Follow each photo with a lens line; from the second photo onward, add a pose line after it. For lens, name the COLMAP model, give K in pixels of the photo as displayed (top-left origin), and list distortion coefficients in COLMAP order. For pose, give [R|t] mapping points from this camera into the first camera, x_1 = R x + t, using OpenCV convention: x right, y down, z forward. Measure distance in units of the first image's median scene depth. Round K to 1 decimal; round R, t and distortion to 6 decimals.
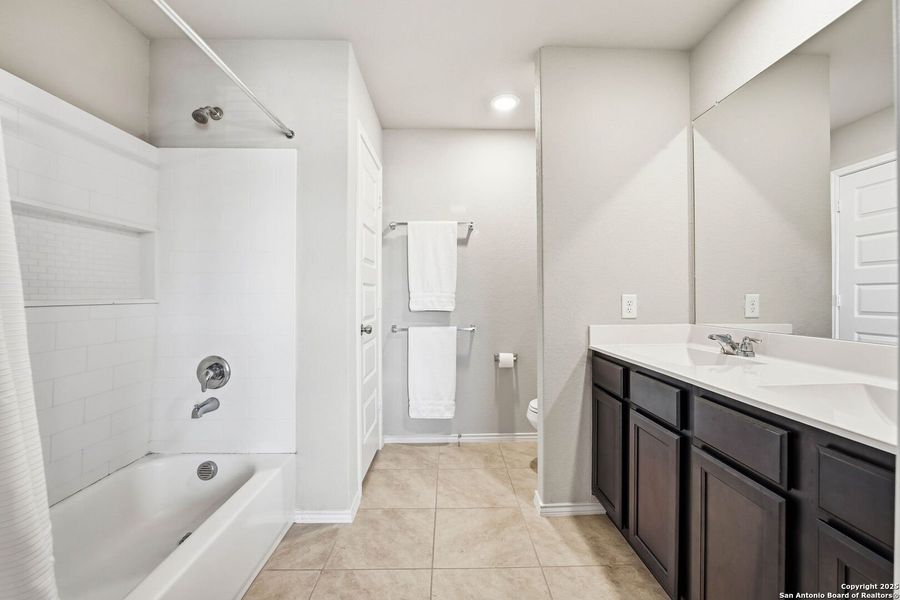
lens RADIAL K [[371.0, 0, 449.8], [0, 371.0, 299.1], [0, 0, 1]] dist [-0.024184, 0.000329]
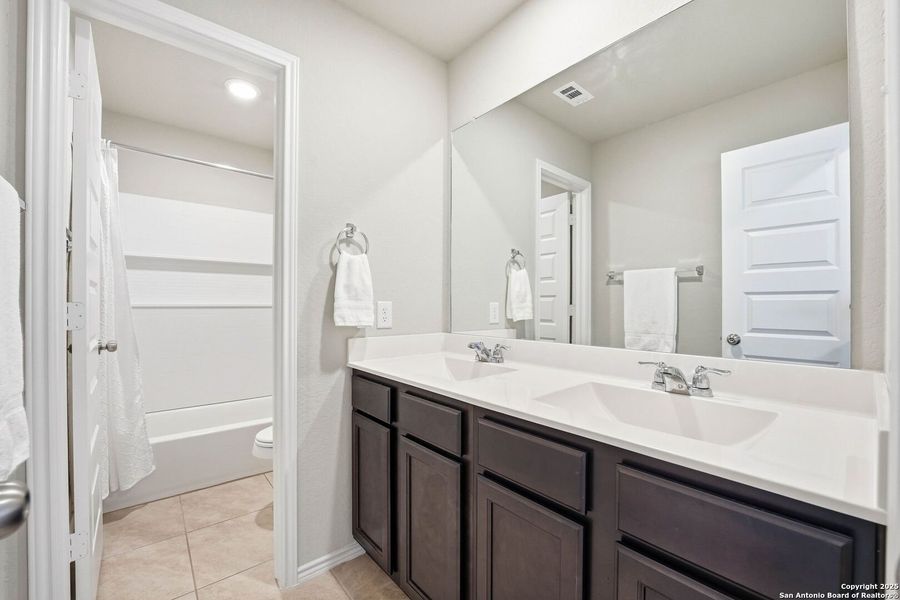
lens RADIAL K [[371.0, 0, 448.8], [0, 371.0, 303.4], [0, 0, 1]] dist [-0.024184, 0.000329]
pose [[0.778987, 0.005141, 0.627019, 0.034076], [0.000437, 0.999962, -0.008742, -0.003460], [-0.627040, 0.007085, 0.778955, 0.237621]]
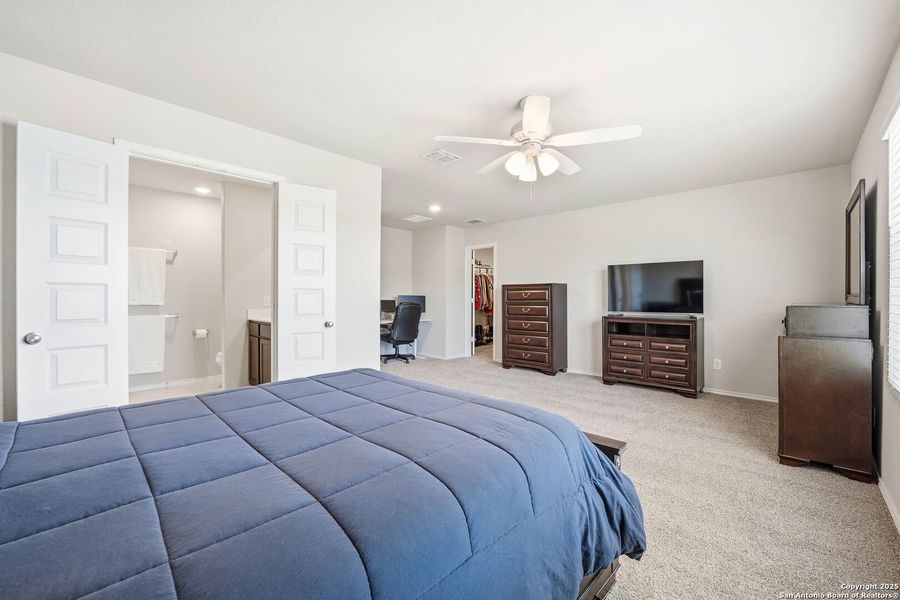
lens RADIAL K [[371.0, 0, 449.5], [0, 371.0, 300.0], [0, 0, 1]] dist [-0.024184, 0.000329]
pose [[0.706289, 0.002616, 0.707919, -0.388958], [-0.002108, 0.999997, -0.001592, 0.016816], [-0.707921, -0.000368, 0.706292, -1.650539]]
